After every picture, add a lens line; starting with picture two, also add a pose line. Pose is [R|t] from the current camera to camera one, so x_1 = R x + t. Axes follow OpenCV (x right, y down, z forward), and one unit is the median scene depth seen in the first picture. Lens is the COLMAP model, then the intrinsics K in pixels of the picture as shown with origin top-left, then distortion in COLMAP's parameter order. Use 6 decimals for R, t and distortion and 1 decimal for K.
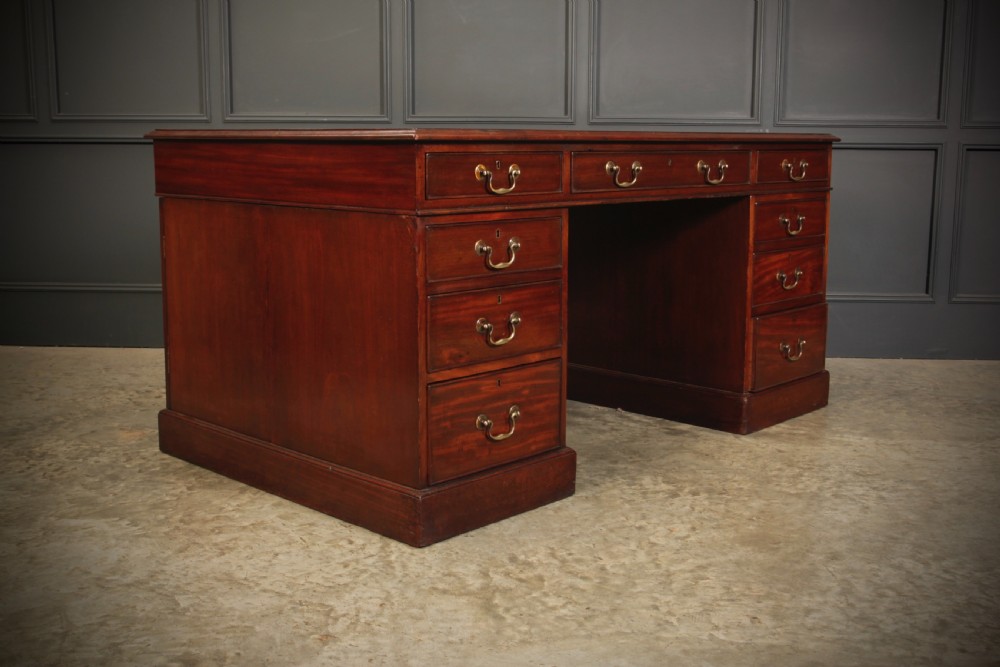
lens RADIAL K [[1137.5, 0, 519.8], [0, 1137.5, 332.3], [0, 0, 1]] dist [-0.038964, 0.034767]
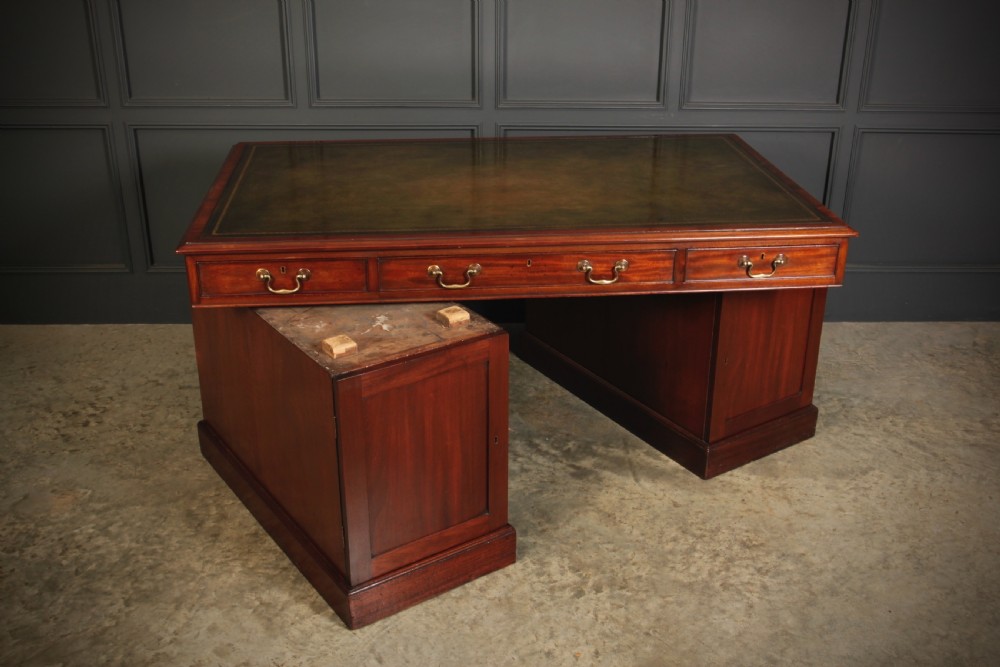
lens RADIAL K [[1052.2, 0, 520.5], [0, 1052.2, 332.5], [0, 0, 1]] dist [-0.051664, 0.050209]
pose [[0.996564, -0.027222, 0.078230, 0.007012], [0.006627, 0.967631, 0.252282, -0.357708], [-0.082566, -0.250896, 0.964486, 0.091440]]
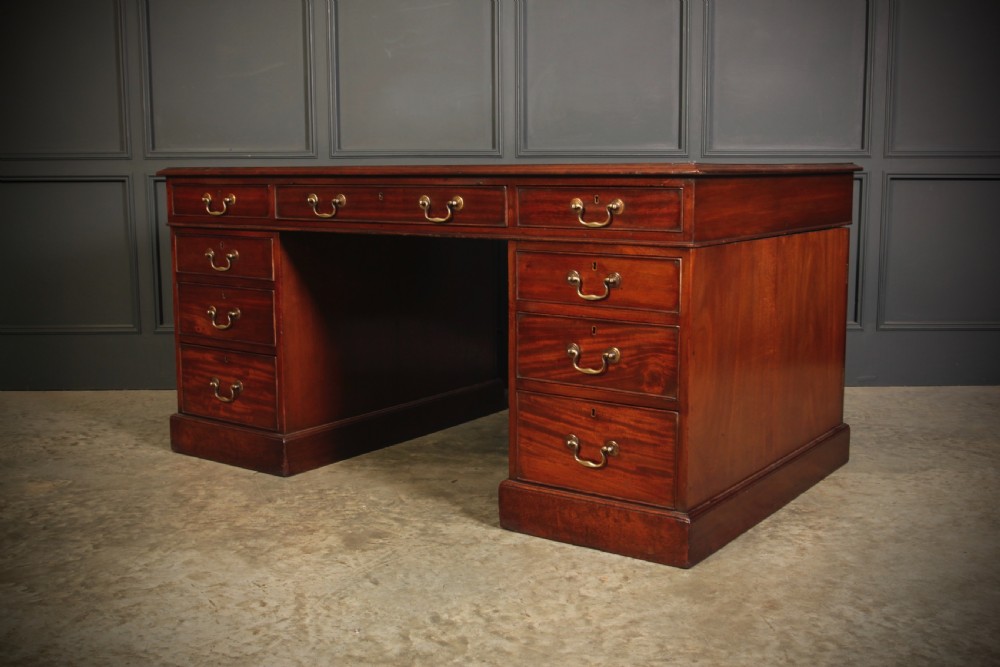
lens RADIAL K [[1096.8, 0, 520.8], [0, 1096.8, 333.1], [0, 0, 1]] dist [-0.045977, 0.045587]
pose [[0.998495, -0.017641, 0.051924, 0.018717], [0.018749, 0.999605, -0.020947, -0.014701], [-0.051534, 0.021889, 0.998431, 0.072445]]
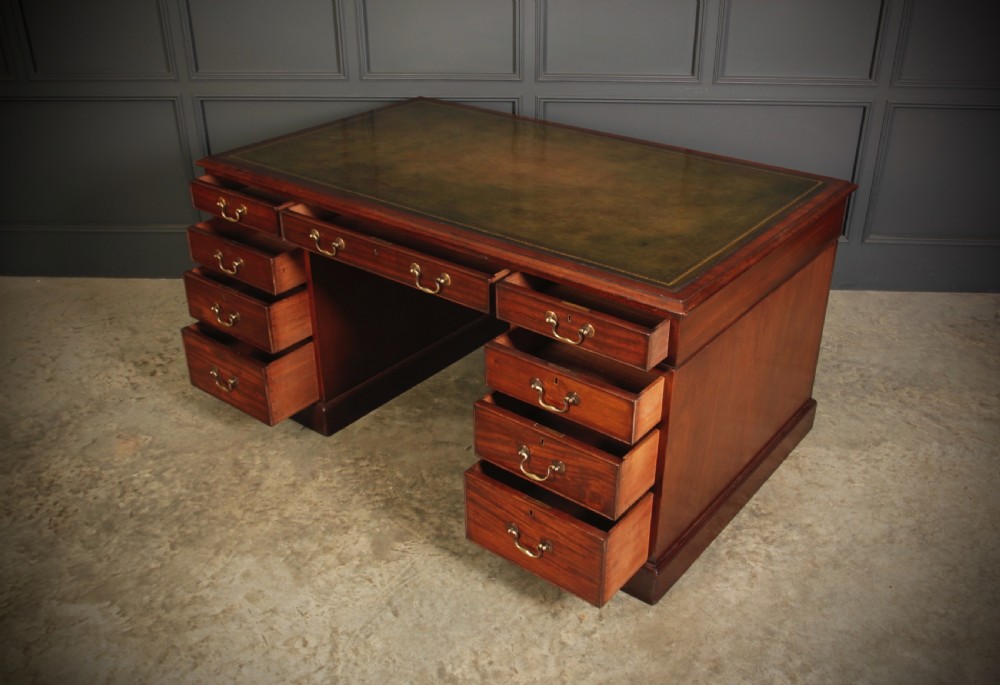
lens RADIAL K [[938.9, 0, 504.4], [0, 938.9, 341.0], [0, 0, 1]] dist [-0.068880, 0.041635]
pose [[0.999930, -0.006620, -0.009786, 0.060711], [0.009408, 0.947166, 0.320606, -0.369783], [0.007147, -0.320676, 0.947162, 0.170880]]
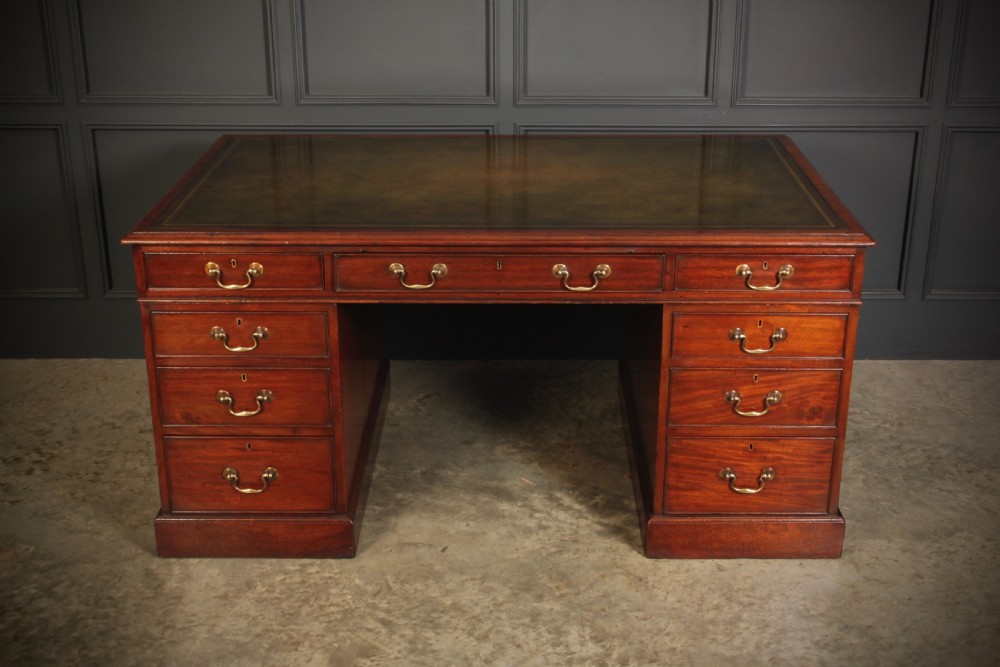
lens RADIAL K [[1308.3, 0, 520.1], [0, 1308.3, 333.8], [0, 0, 1]] dist [-0.020072, 0.054865]
pose [[0.998756, -0.020900, 0.045275, 0.026553], [0.011016, 0.977972, 0.208445, -0.349405], [-0.048634, -0.207687, 0.976986, 0.012477]]
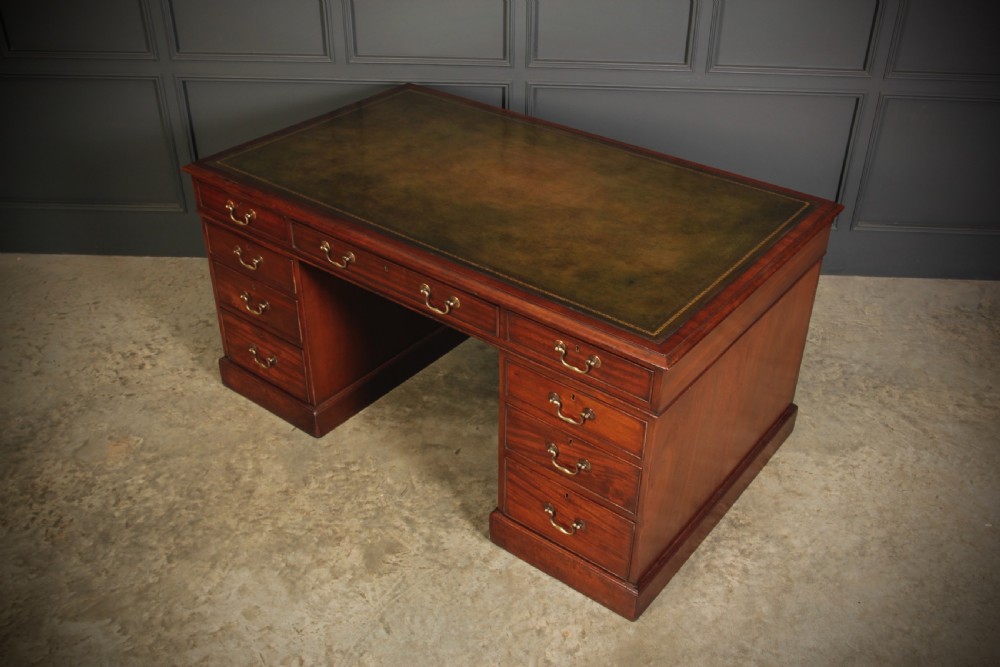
lens RADIAL K [[961.4, 0, 518.3], [0, 961.4, 333.7], [0, 0, 1]] dist [-0.061983, 0.043128]
pose [[0.999851, -0.000379, 0.017252, 0.060304], [-0.006581, 0.915810, 0.401558, -0.492780], [-0.015952, -0.401611, 0.915671, 0.174541]]
